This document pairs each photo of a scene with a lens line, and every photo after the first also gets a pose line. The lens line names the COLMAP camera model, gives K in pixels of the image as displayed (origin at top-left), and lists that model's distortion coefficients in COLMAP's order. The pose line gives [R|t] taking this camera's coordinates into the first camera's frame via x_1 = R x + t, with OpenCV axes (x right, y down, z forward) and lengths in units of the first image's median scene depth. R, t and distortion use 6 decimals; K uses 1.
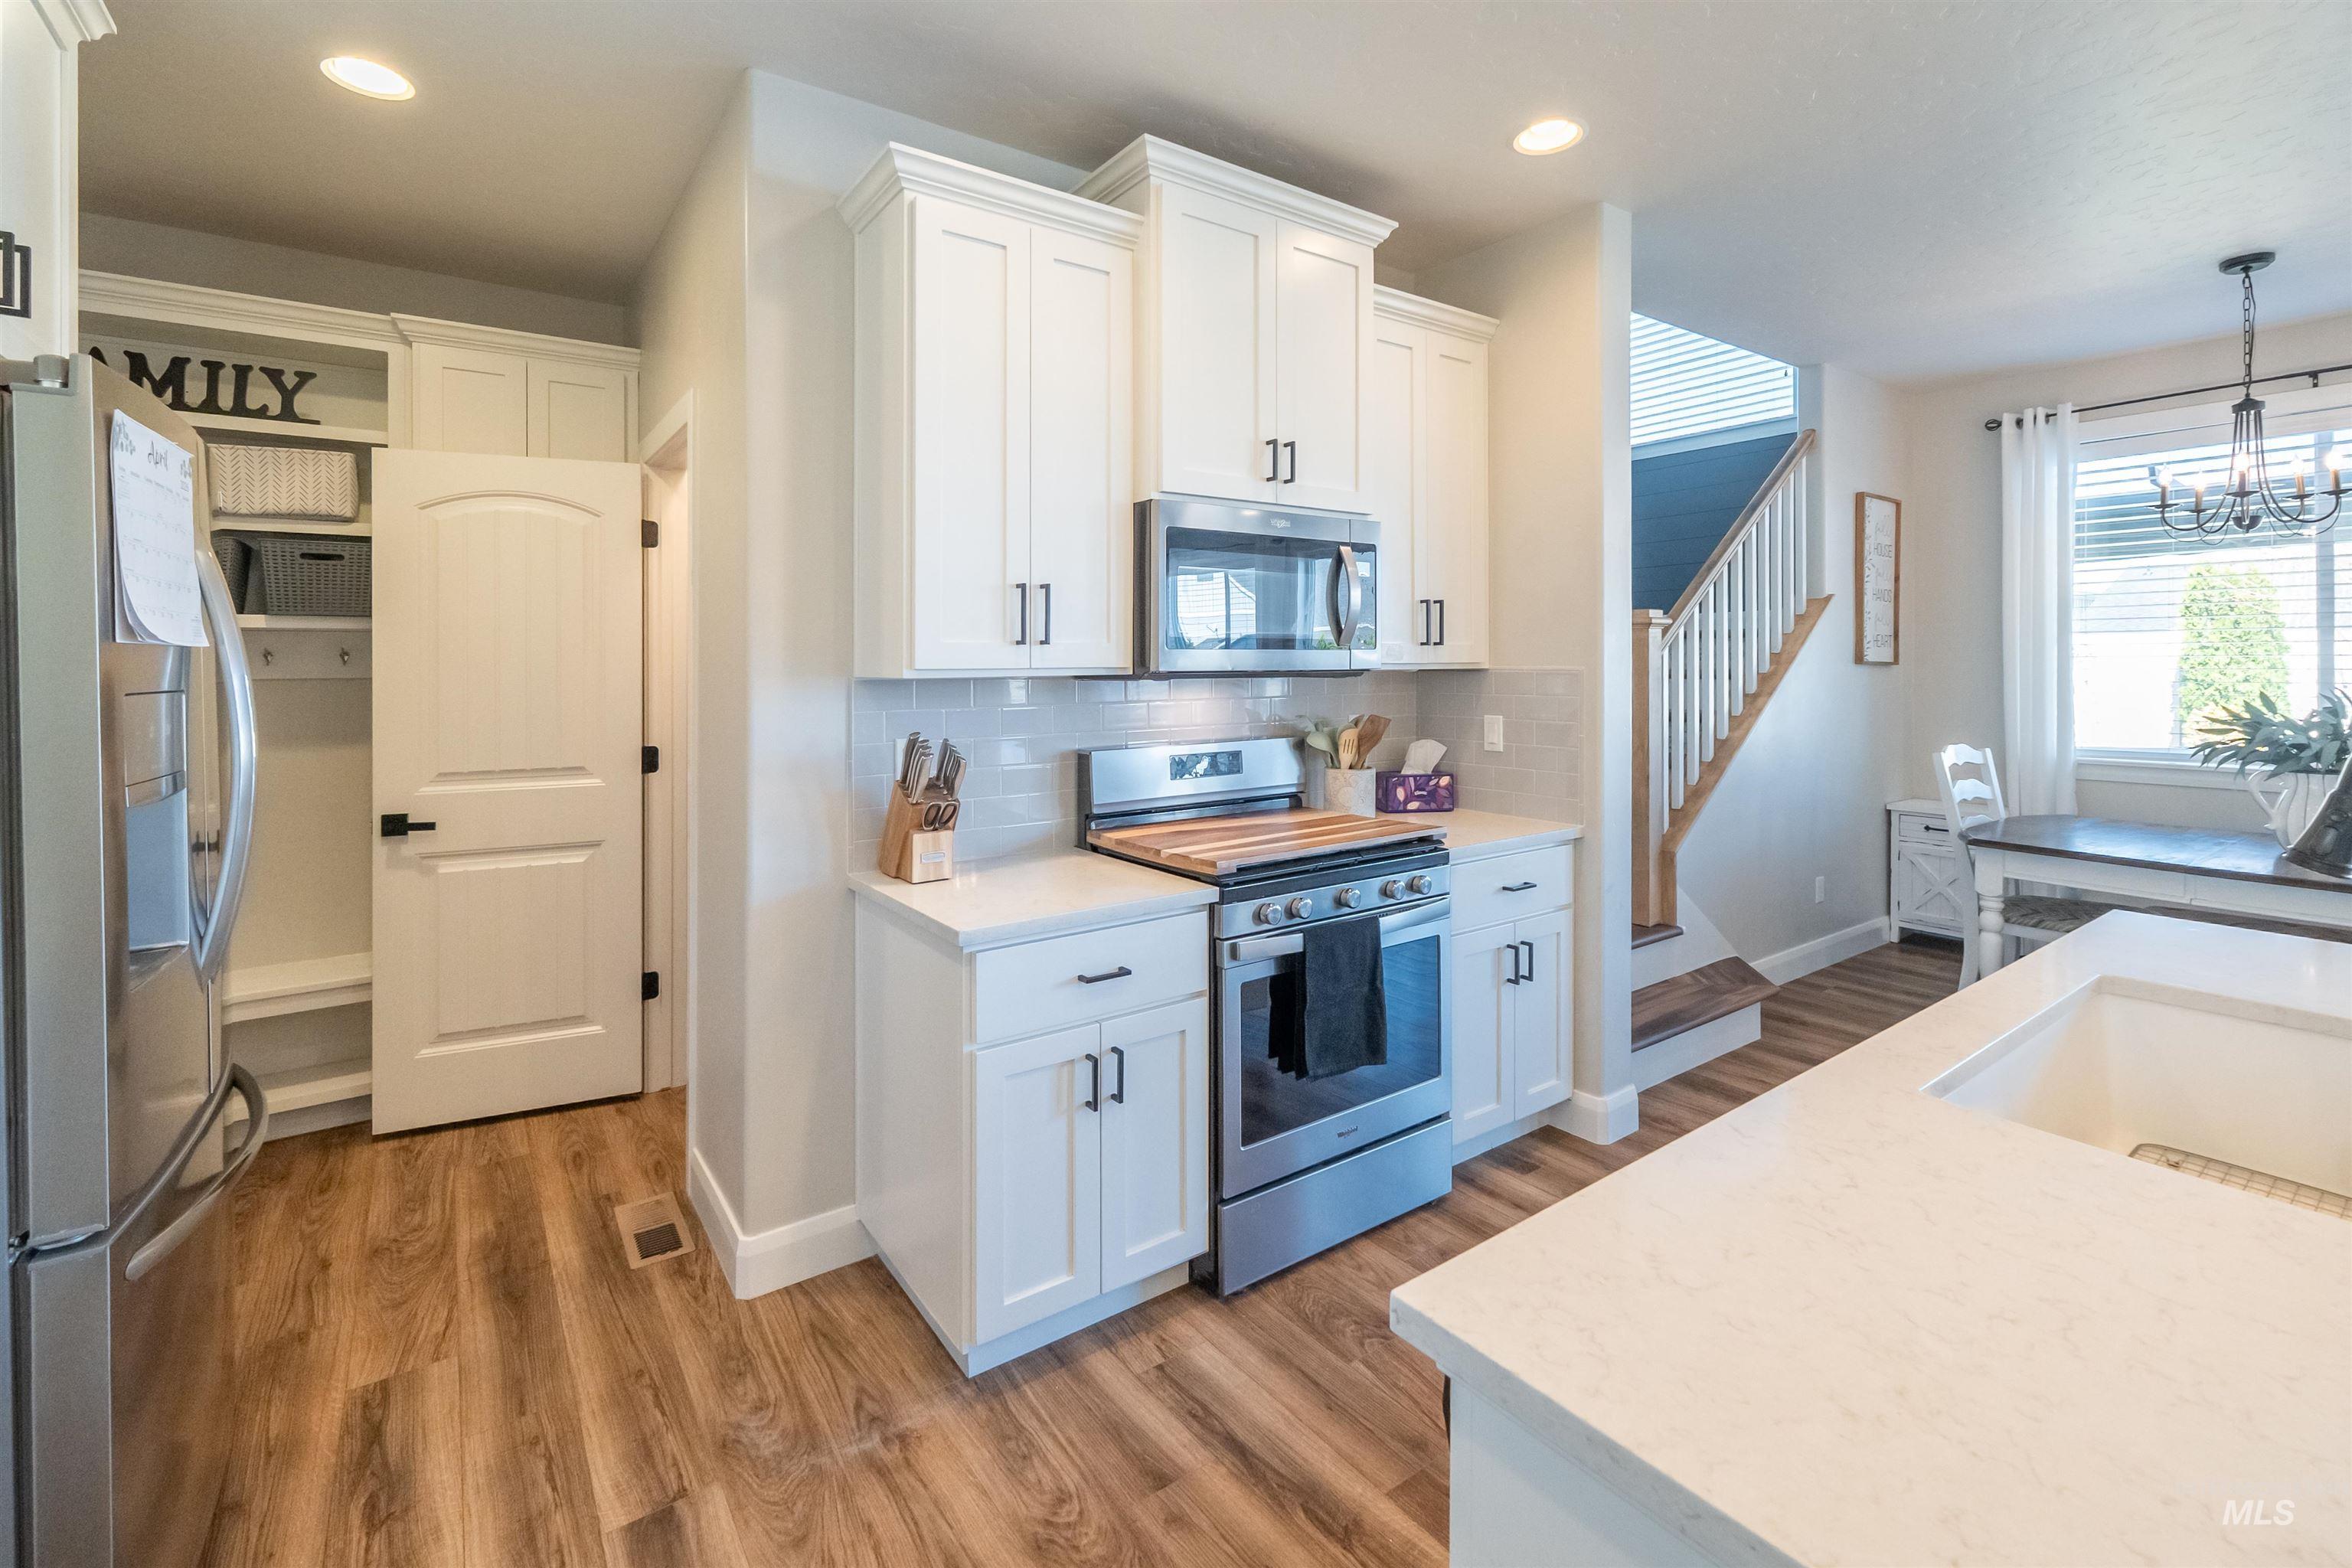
lens RADIAL K [[1002.9, 0, 1198.9], [0, 1002.9, 663.0], [0, 0, 1]] dist [0.007851, 0.000390]
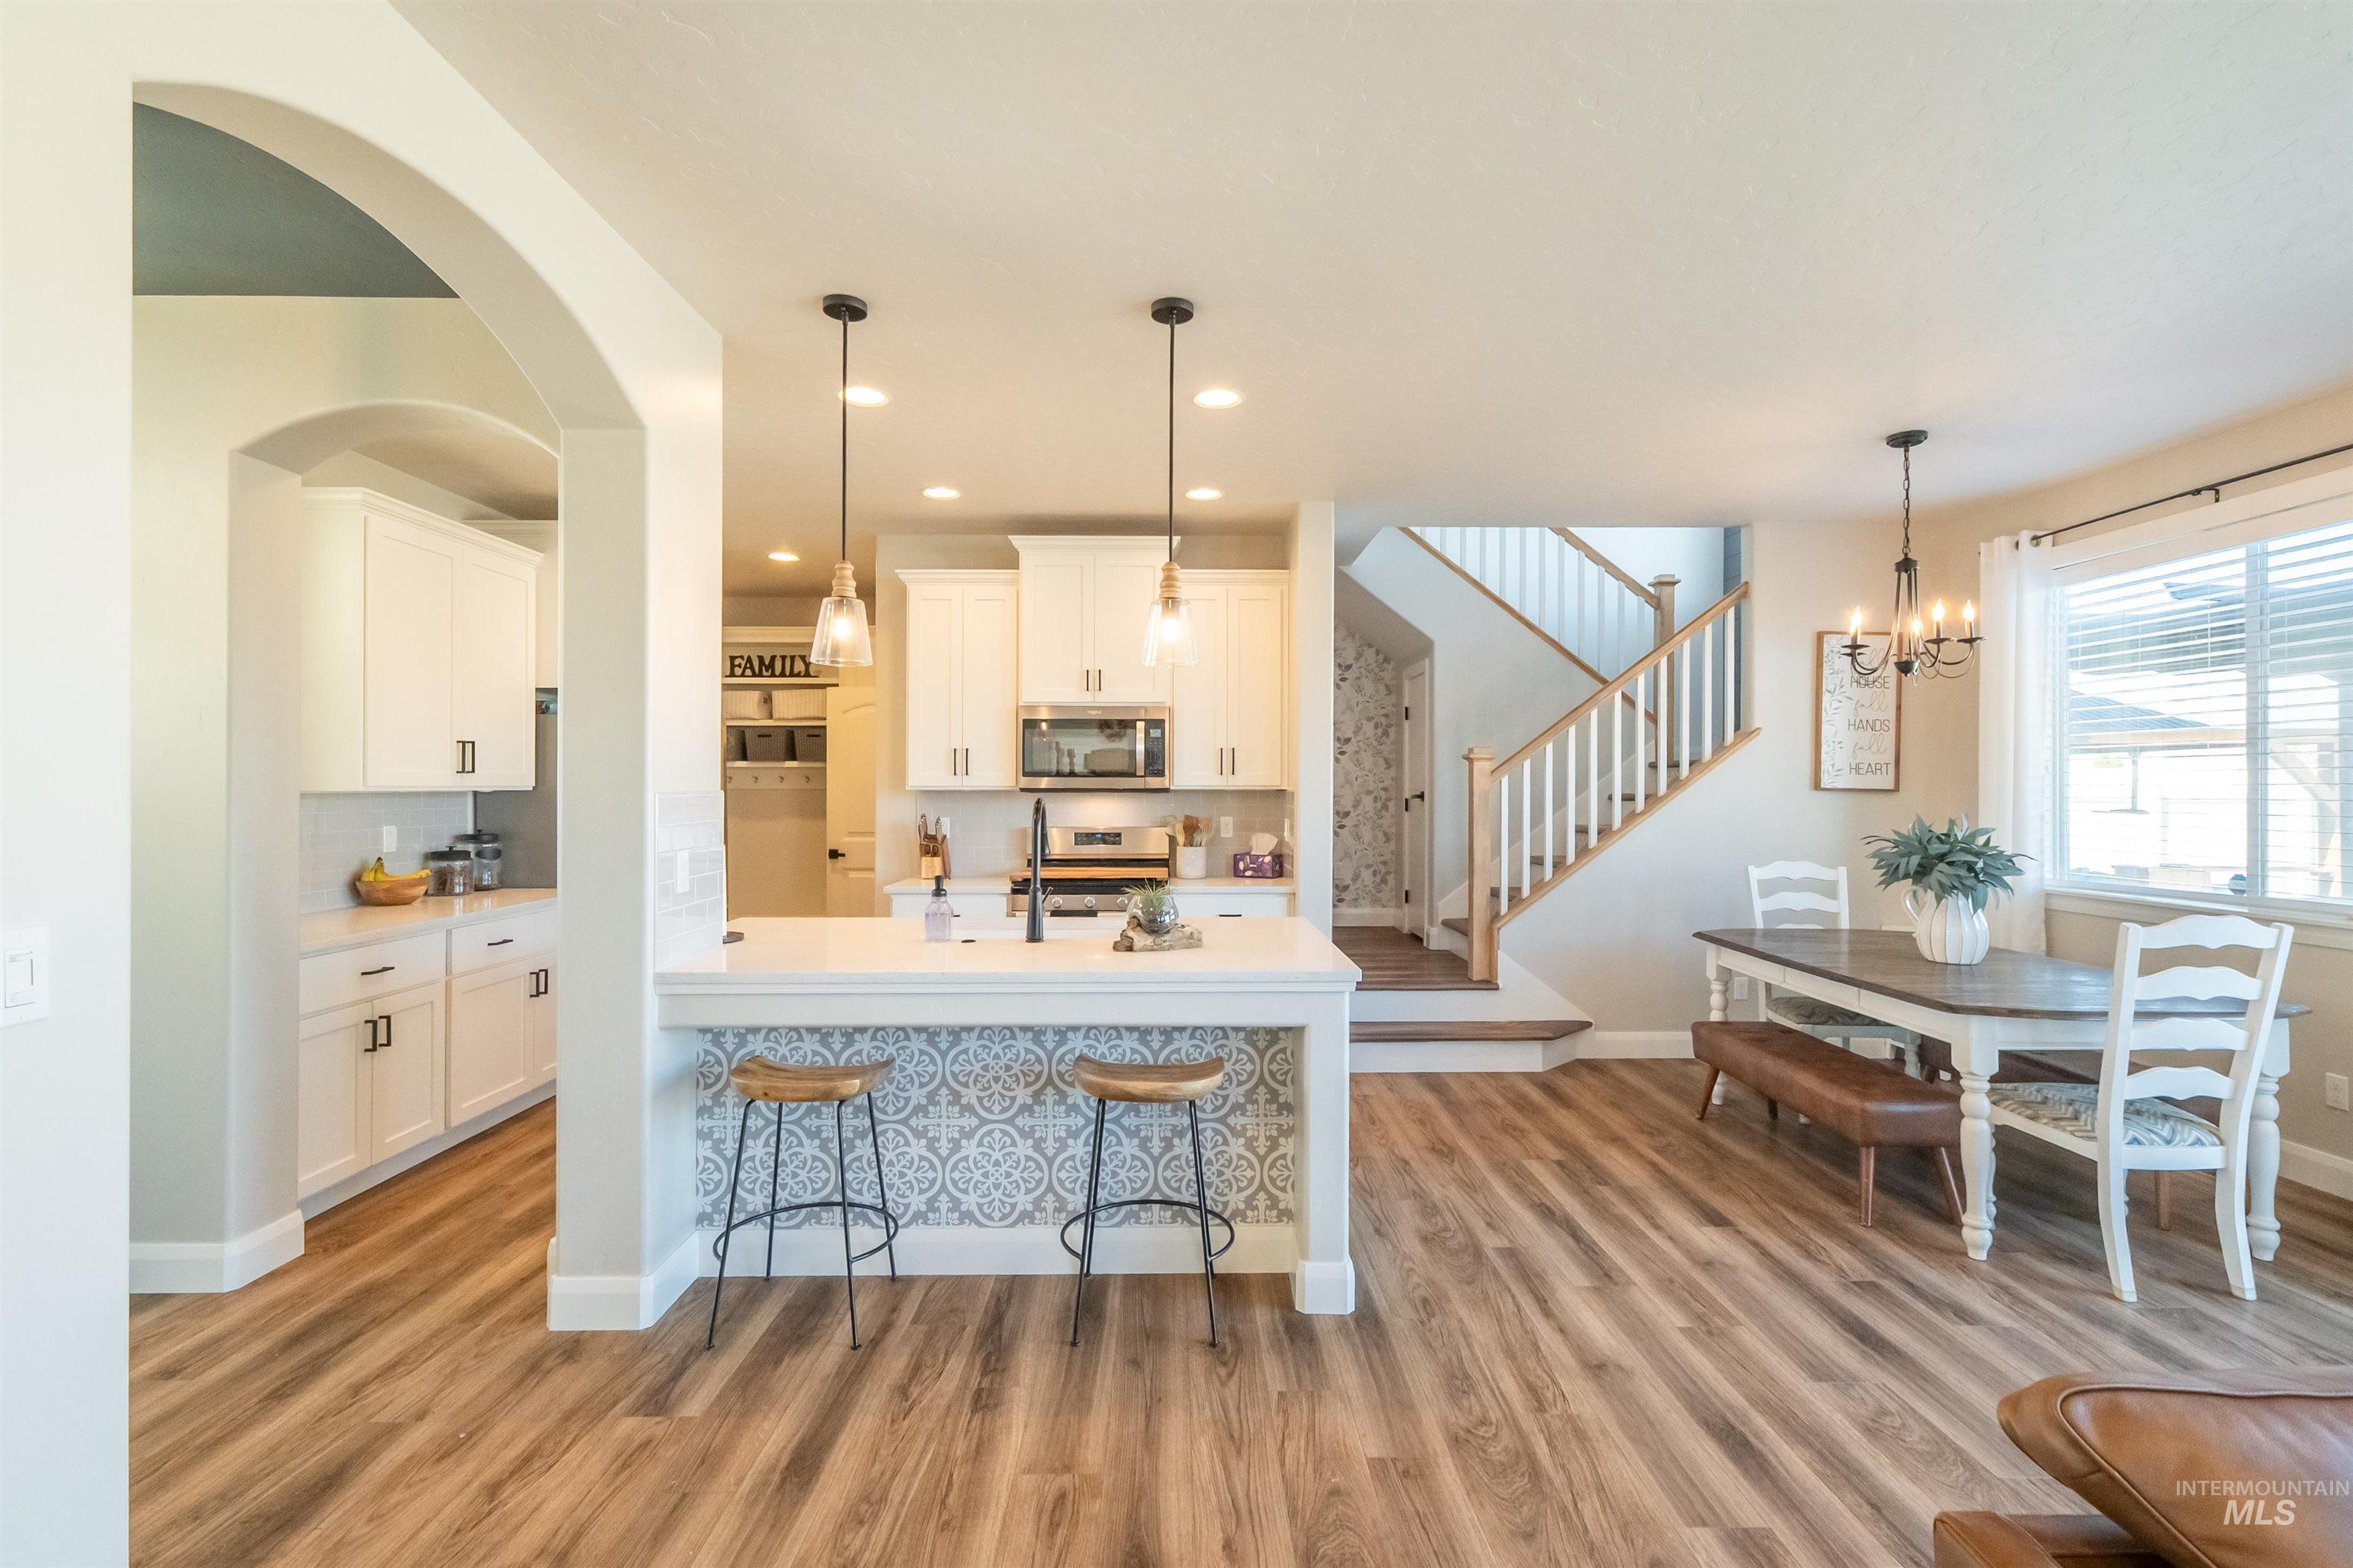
lens RADIAL K [[1003.4, 0, 1153.1], [0, 1003.4, 786.8], [0, 0, 1]] dist [0.007851, 0.000390]
pose [[0.823477, 0.007960, -0.567294, 1.121401], [-0.005853, 0.999968, 0.005535, -0.006265], [0.567320, -0.001237, 0.823497, -0.470819]]
